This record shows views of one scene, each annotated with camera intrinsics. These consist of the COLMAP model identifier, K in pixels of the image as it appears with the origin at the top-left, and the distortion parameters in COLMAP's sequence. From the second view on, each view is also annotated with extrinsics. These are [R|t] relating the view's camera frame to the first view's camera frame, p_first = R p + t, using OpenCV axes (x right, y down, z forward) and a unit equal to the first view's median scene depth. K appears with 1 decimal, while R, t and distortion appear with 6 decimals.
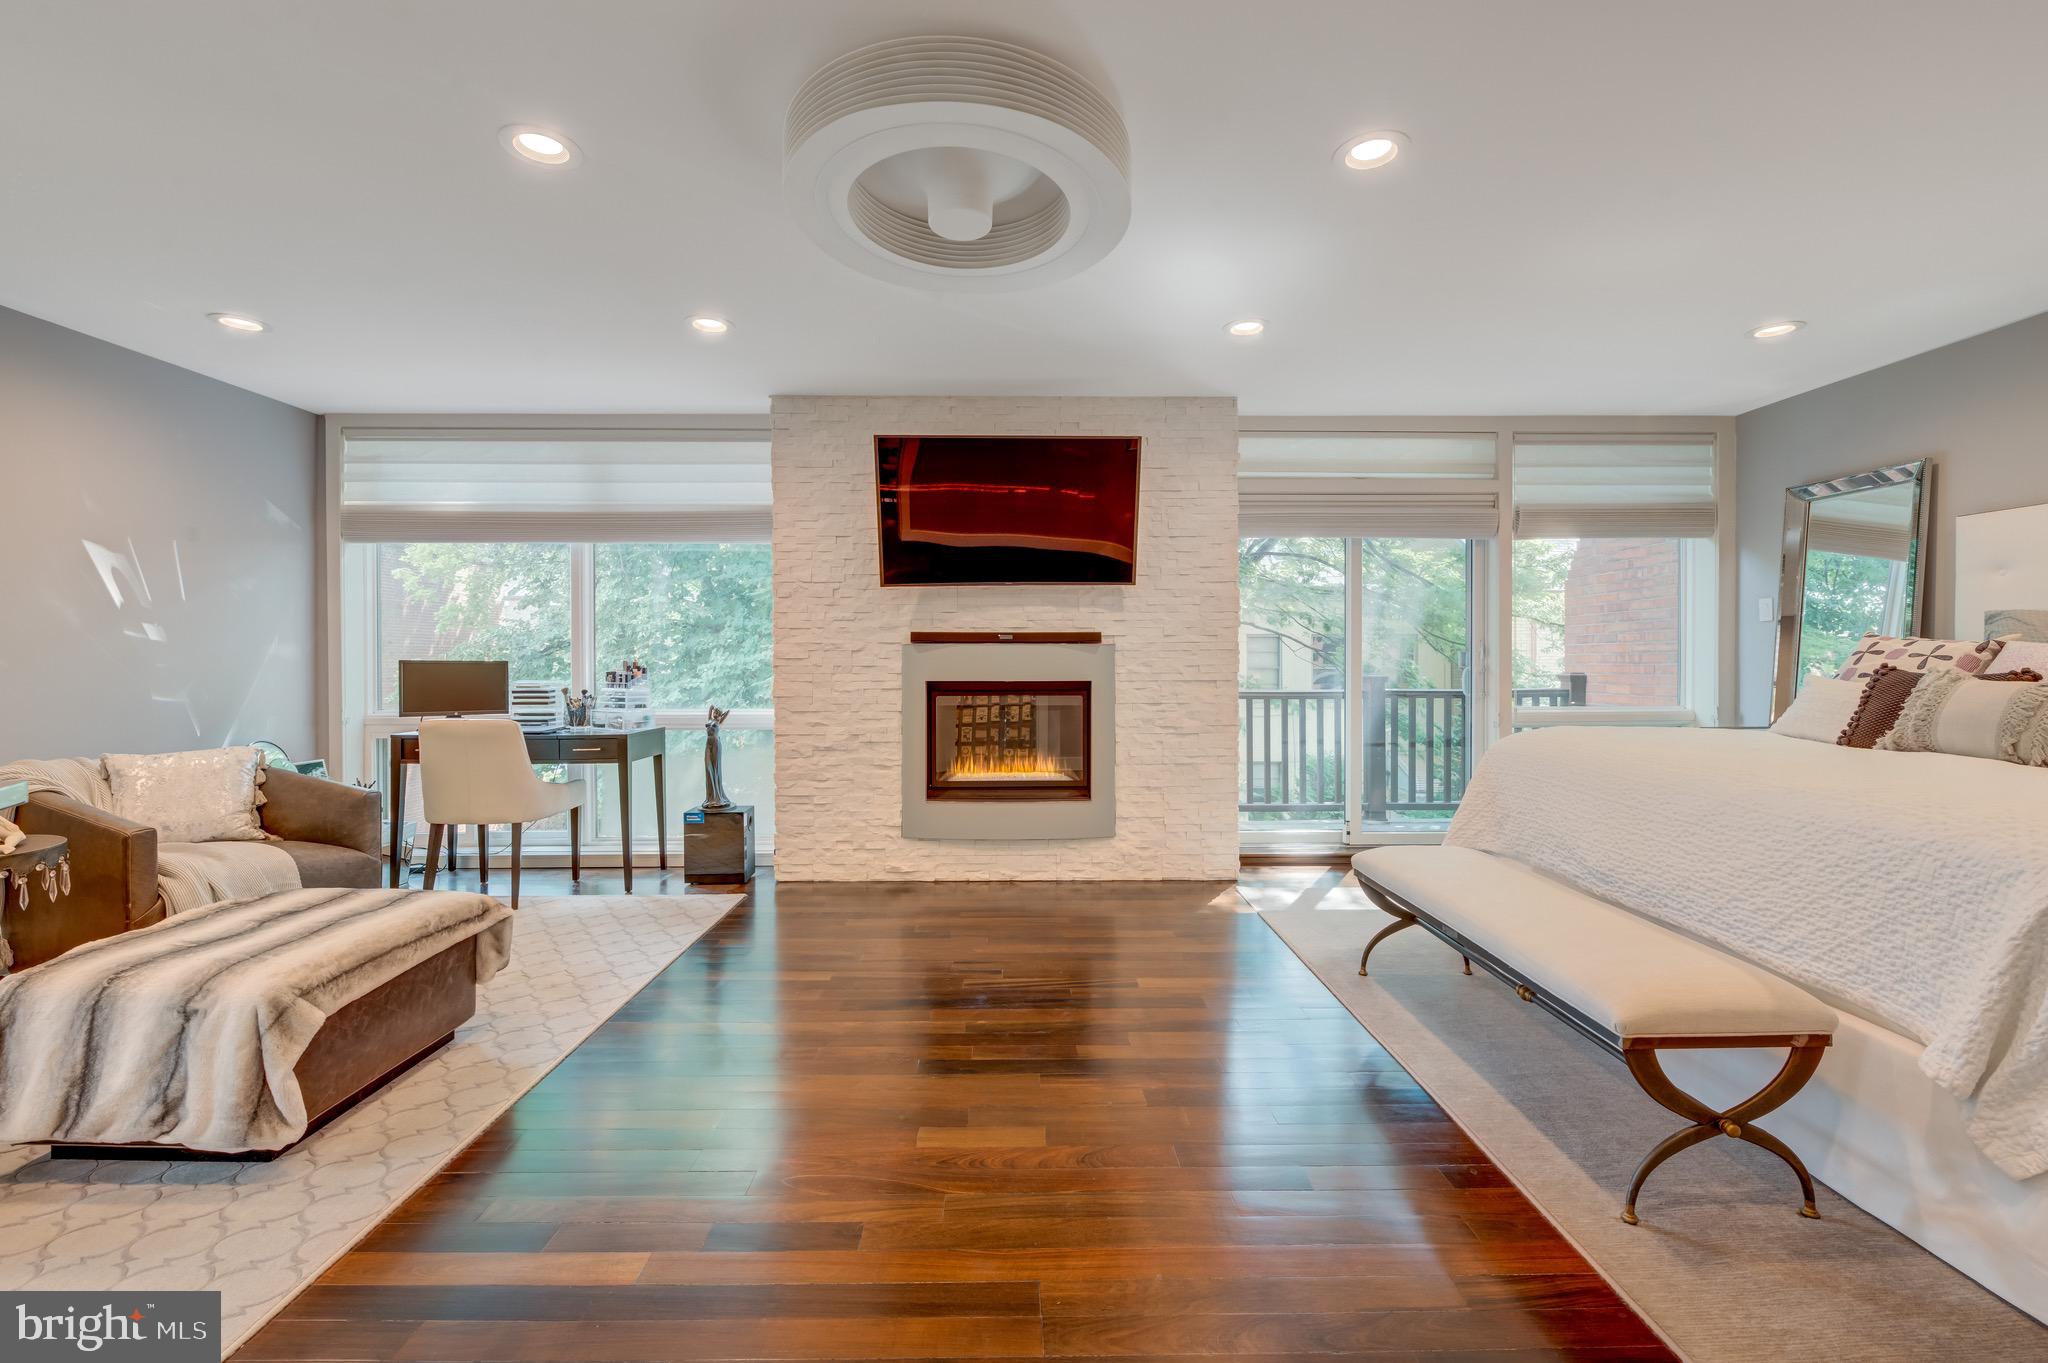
lens RADIAL K [[834.6, 0, 1011.9], [0, 834.6, 665.8], [0, 0, 1]] dist [-0.005066, -0.001823]
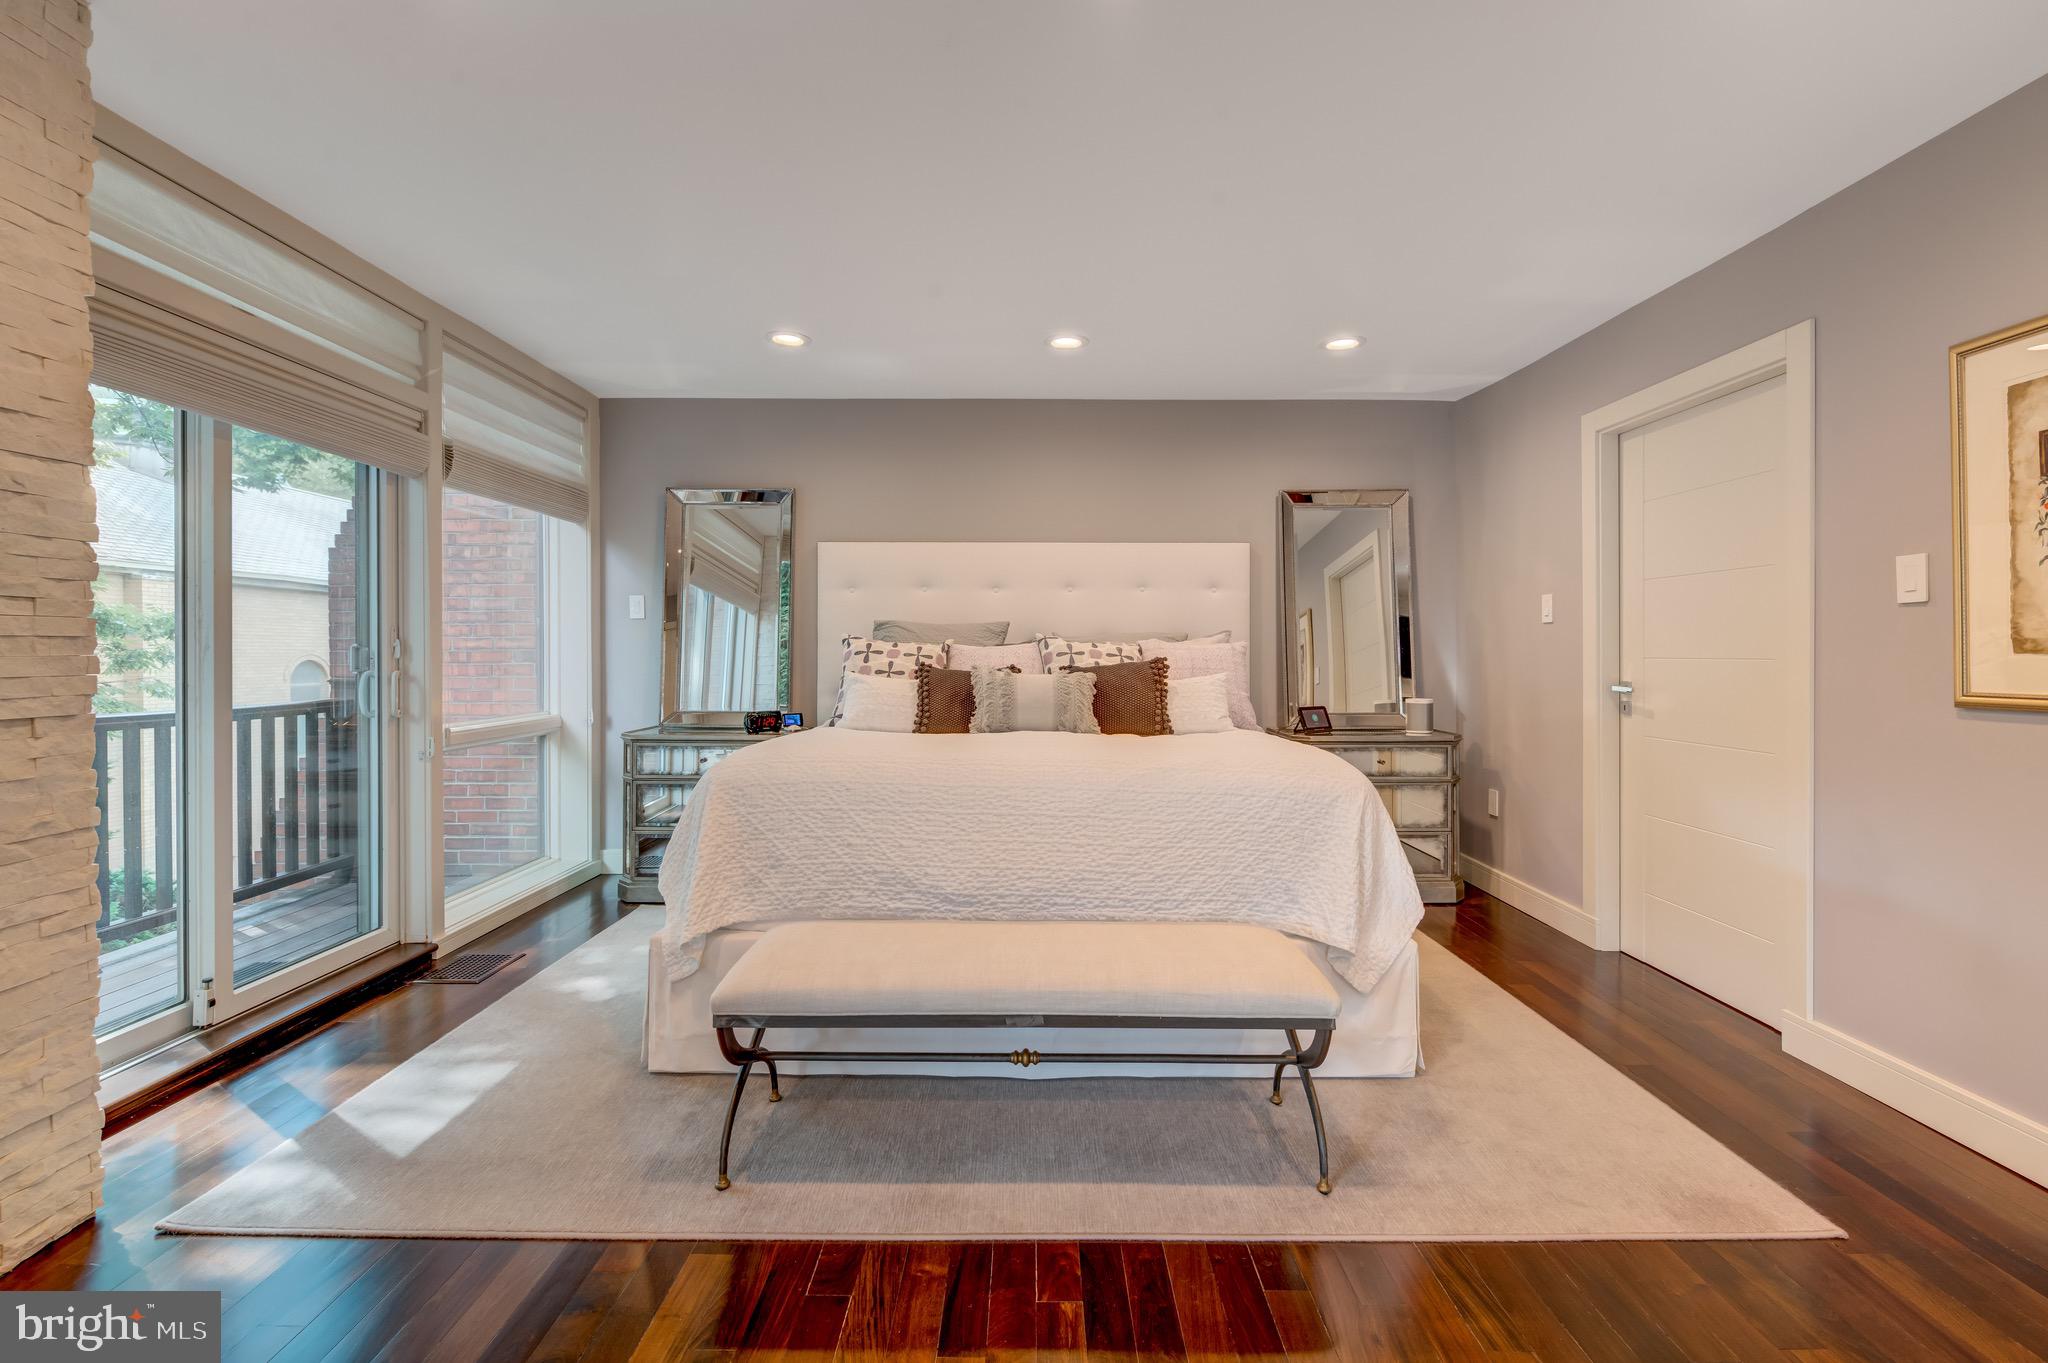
lens RADIAL K [[886.6, 0, 1043.6], [0, 886.6, 663.6], [0, 0, 1]] dist [-0.000598, -0.001929]
pose [[-0.005422, -0.010379, 0.999931, -0.152047], [0.008680, 0.999908, 0.010426, -0.007610], [-0.999948, 0.008736, -0.005332, 0.548724]]
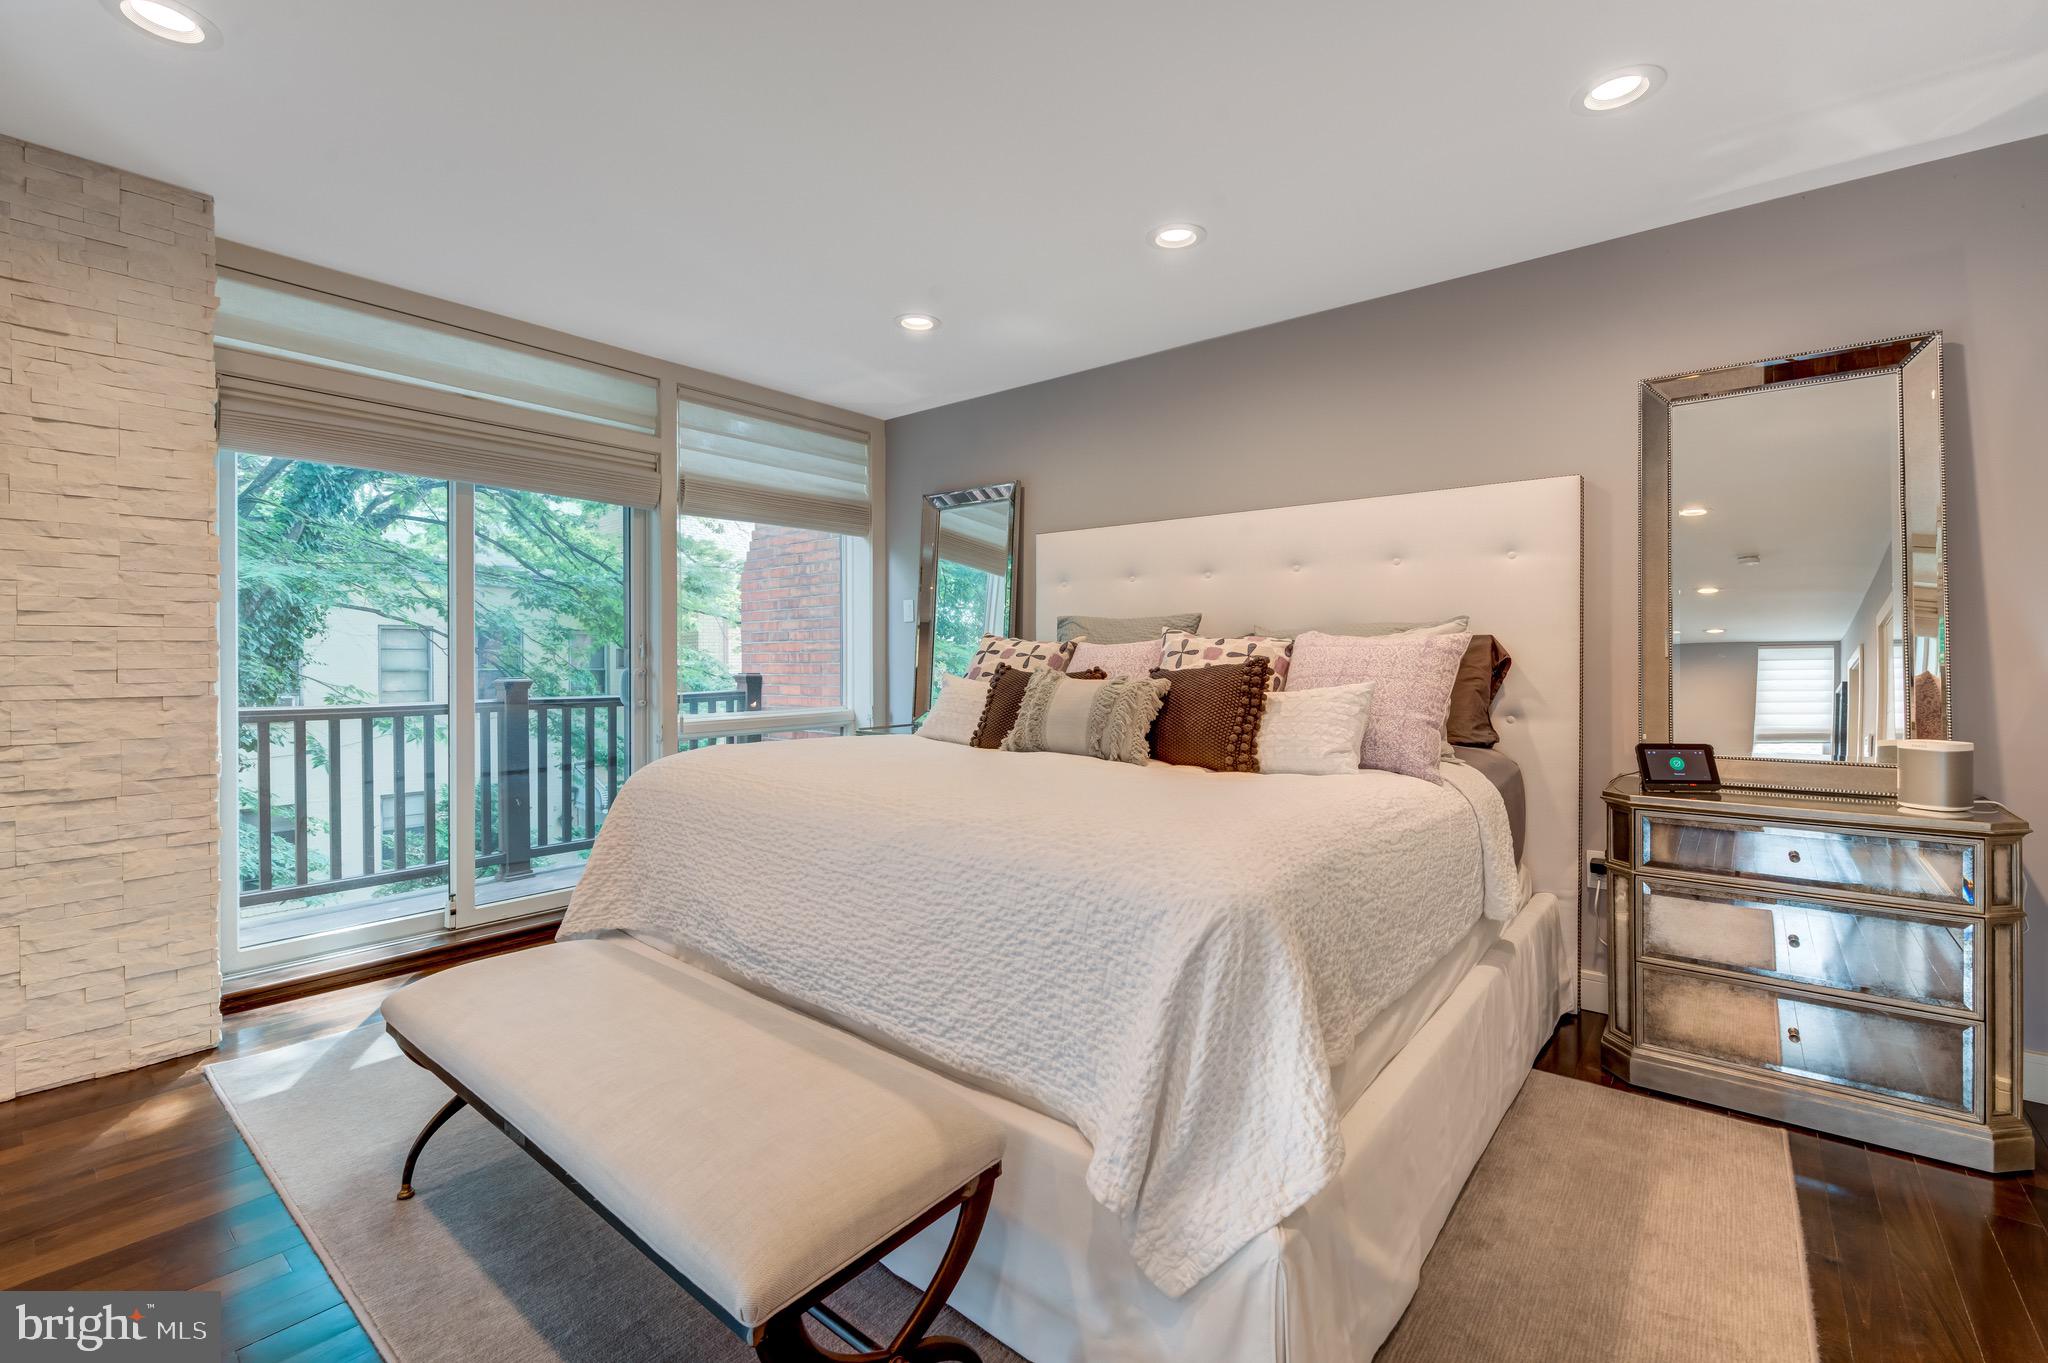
lens RADIAL K [[886.6, 0, 1036.5], [0, 886.6, 660.4], [0, 0, 1]] dist [-0.000598, -0.001929]
pose [[0.629920, -0.001307, 0.776659, 0.155692], [0.006558, 0.999972, -0.003636, -0.000997], [-0.776633, 0.007384, 0.629910, 0.186765]]
